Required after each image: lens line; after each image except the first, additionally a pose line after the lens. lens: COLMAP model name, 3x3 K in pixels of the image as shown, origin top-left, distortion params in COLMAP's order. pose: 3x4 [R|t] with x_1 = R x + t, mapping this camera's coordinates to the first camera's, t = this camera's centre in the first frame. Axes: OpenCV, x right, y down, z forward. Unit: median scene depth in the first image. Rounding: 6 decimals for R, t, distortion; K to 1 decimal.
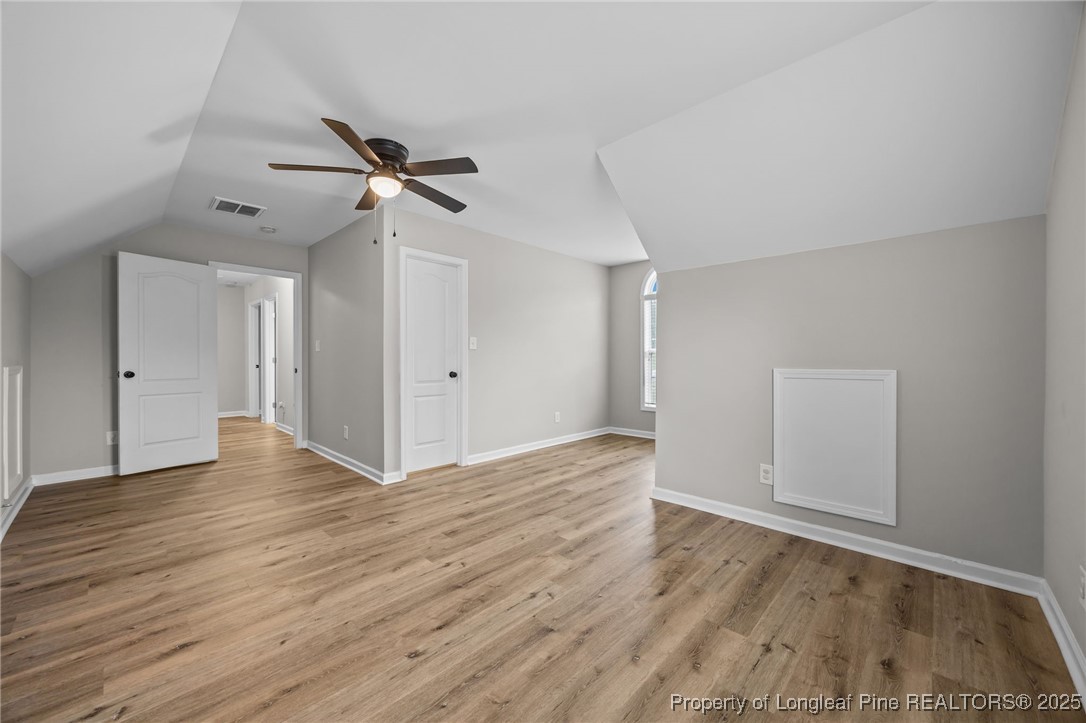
lens RADIAL K [[413.3, 0, 547.5], [0, 413.3, 360.7], [0, 0, 1]] dist [-0.002003, -0.000127]
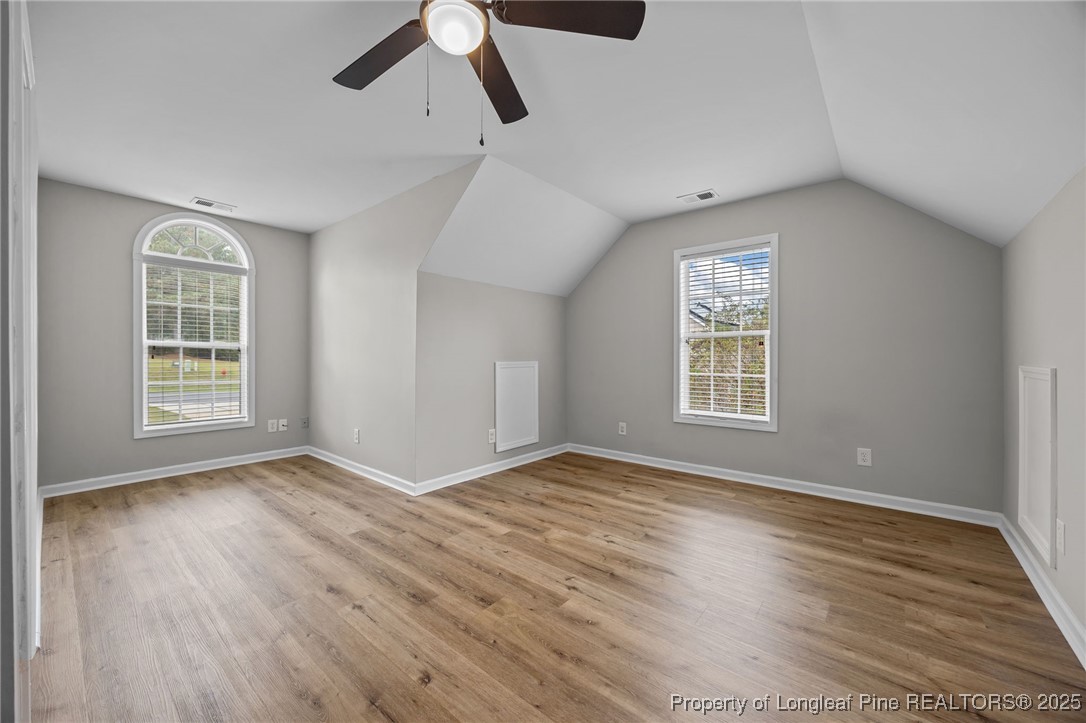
lens RADIAL K [[413.3, 0, 548.5], [0, 413.3, 357.9], [0, 0, 1]] dist [-0.002003, -0.000127]
pose [[-0.072061, -0.003630, 0.997394, -0.993513], [0.005919, 0.999974, 0.004067, -0.000707], [-0.997383, 0.006196, -0.072038, 0.989069]]
